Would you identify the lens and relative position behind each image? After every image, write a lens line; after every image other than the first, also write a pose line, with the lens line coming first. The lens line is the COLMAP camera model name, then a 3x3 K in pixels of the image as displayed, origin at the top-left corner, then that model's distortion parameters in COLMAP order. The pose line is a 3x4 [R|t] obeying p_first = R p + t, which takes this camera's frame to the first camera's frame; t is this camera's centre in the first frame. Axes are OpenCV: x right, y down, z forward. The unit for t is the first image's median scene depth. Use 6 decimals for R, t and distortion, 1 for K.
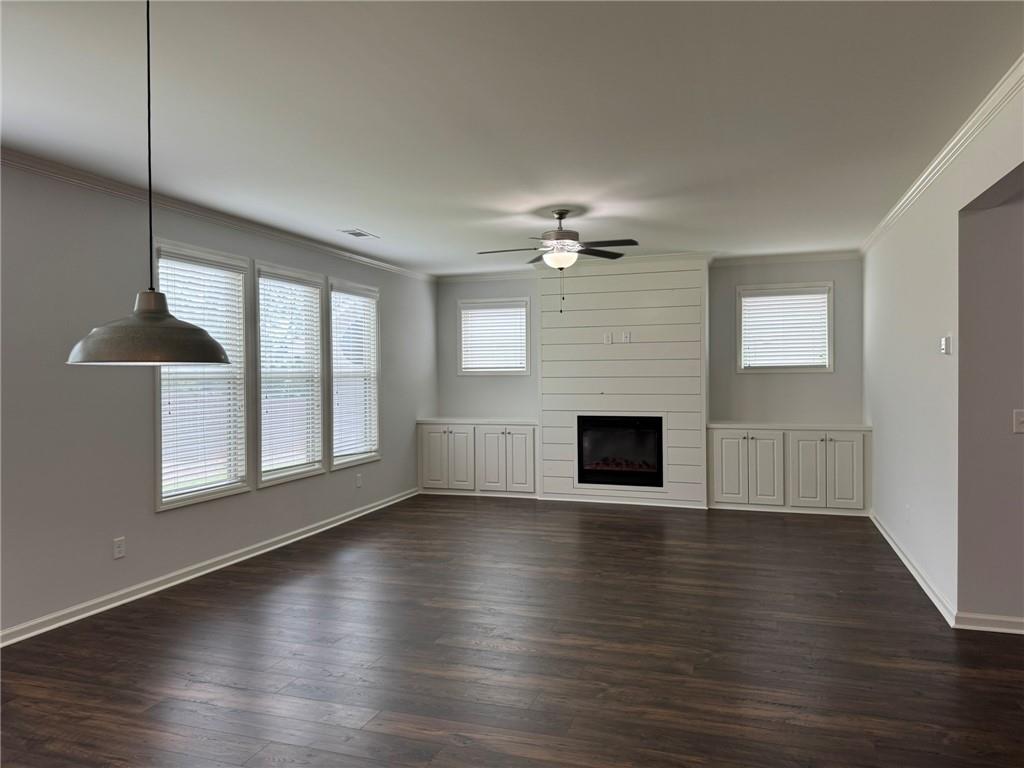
lens RADIAL K [[725.5, 0, 511.3], [0, 725.5, 386.1], [0, 0, 1]] dist [0.082052, -0.121544]
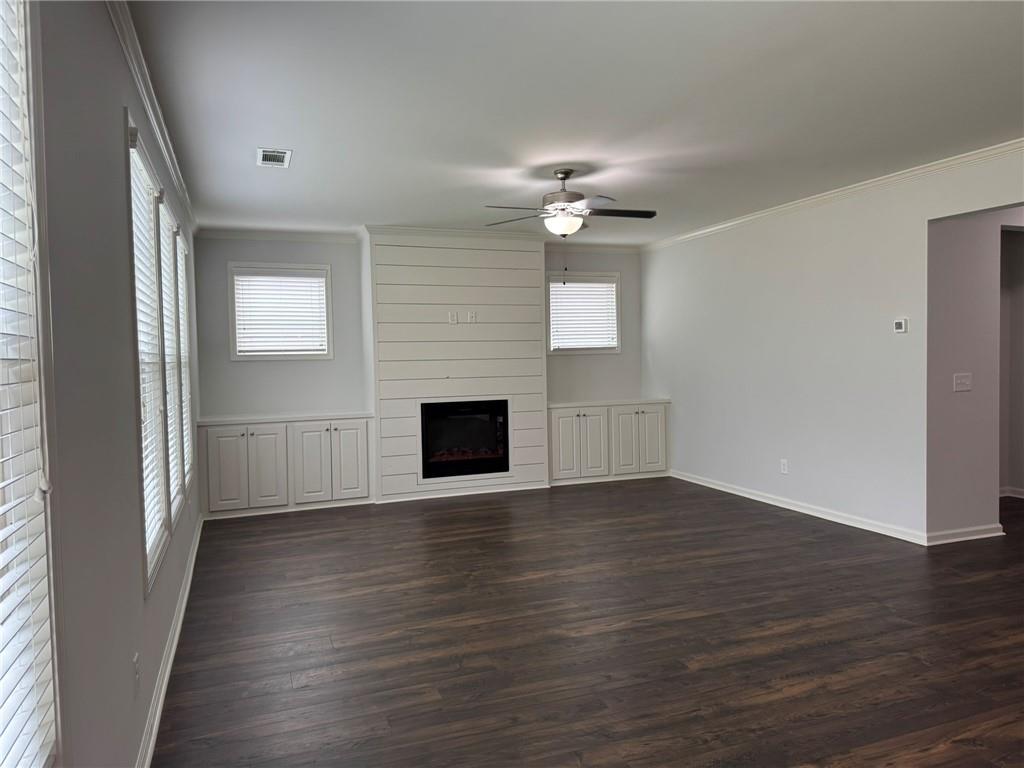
lens RADIAL K [[714.8, 0, 532.9], [0, 714.8, 382.2], [0, 0, 1]] dist [0.079202, -0.147295]
pose [[0.762078, -0.031481, 0.646720, -0.385824], [0.024728, 0.999504, 0.019515, 0.000999], [-0.647013, 0.001120, 0.762478, 0.249902]]
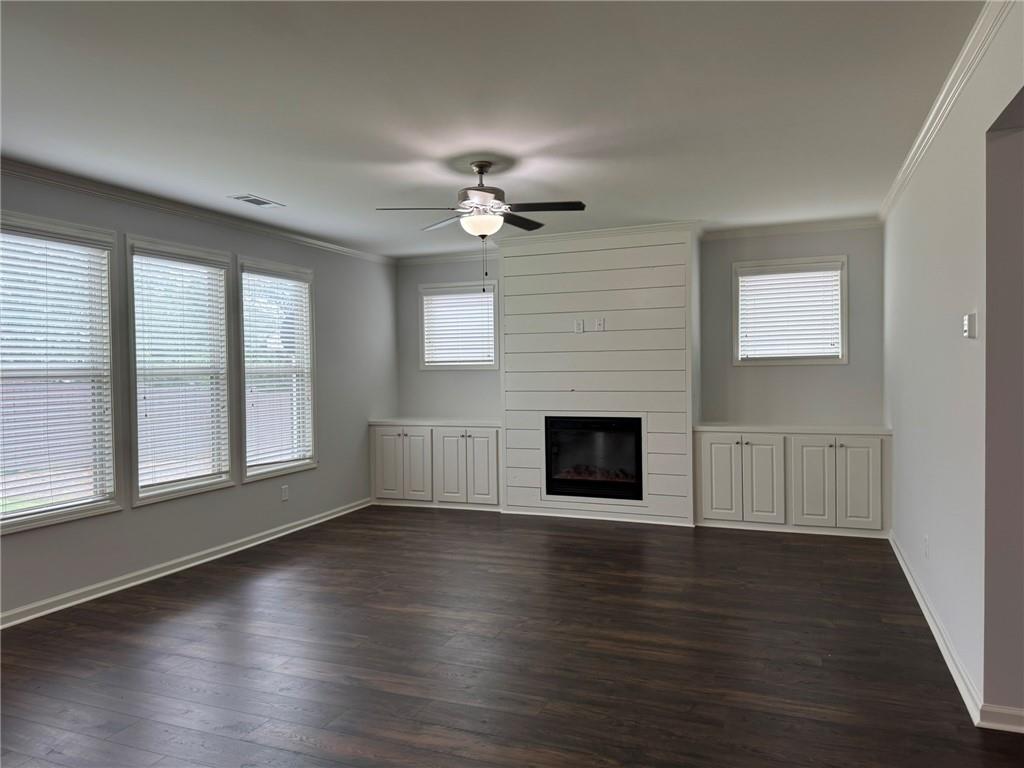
lens RADIAL K [[721.7, 0, 515.1], [0, 721.7, 386.4], [0, 0, 1]] dist [0.065130, -0.078917]
pose [[0.998498, -0.004356, -0.054620, 0.106929], [0.004875, 0.999944, 0.009359, -0.003069], [0.054576, -0.009611, 0.998463, 0.150679]]
